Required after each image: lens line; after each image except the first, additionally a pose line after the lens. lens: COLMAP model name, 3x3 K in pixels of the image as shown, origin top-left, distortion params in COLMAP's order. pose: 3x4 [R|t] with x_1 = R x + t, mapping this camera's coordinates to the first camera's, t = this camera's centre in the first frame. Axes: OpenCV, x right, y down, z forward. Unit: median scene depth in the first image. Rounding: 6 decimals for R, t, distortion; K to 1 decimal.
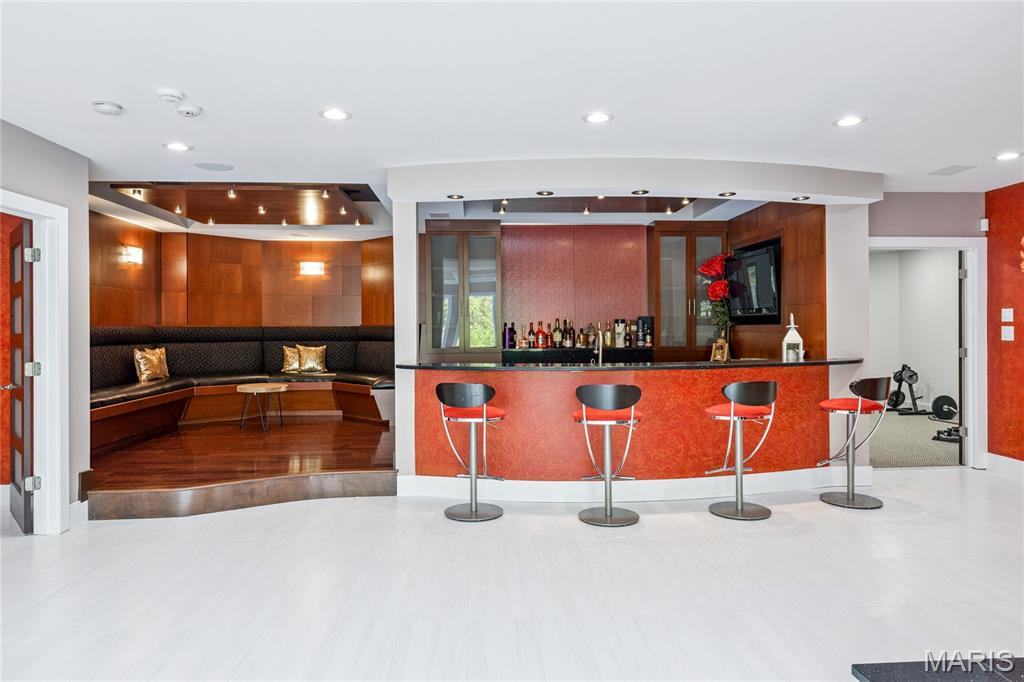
lens RADIAL K [[634.8, 0, 509.6], [0, 634.8, 327.9], [0, 0, 1]] dist [-0.000969, -0.000594]
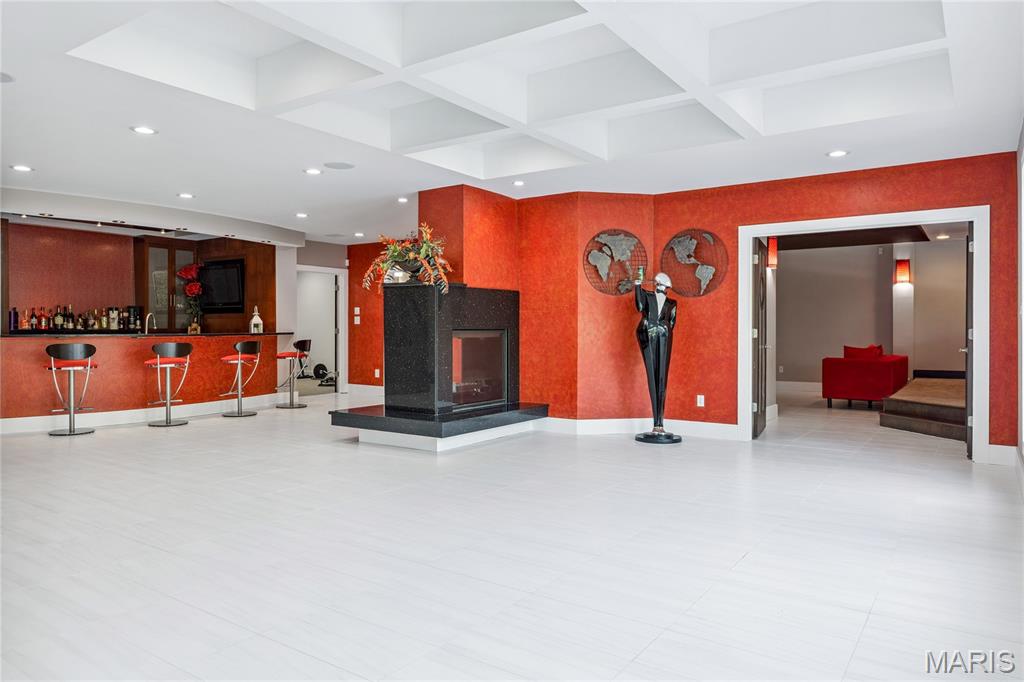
lens RADIAL K [[677.8, 0, 511.7], [0, 677.8, 338.7], [0, 0, 1]] dist [0.043576, 0.003074]
pose [[0.613866, -0.005510, 0.789391, -0.530225], [-0.003833, 0.999943, 0.009960, 0.040283], [-0.789401, -0.009139, 0.613810, -0.608807]]
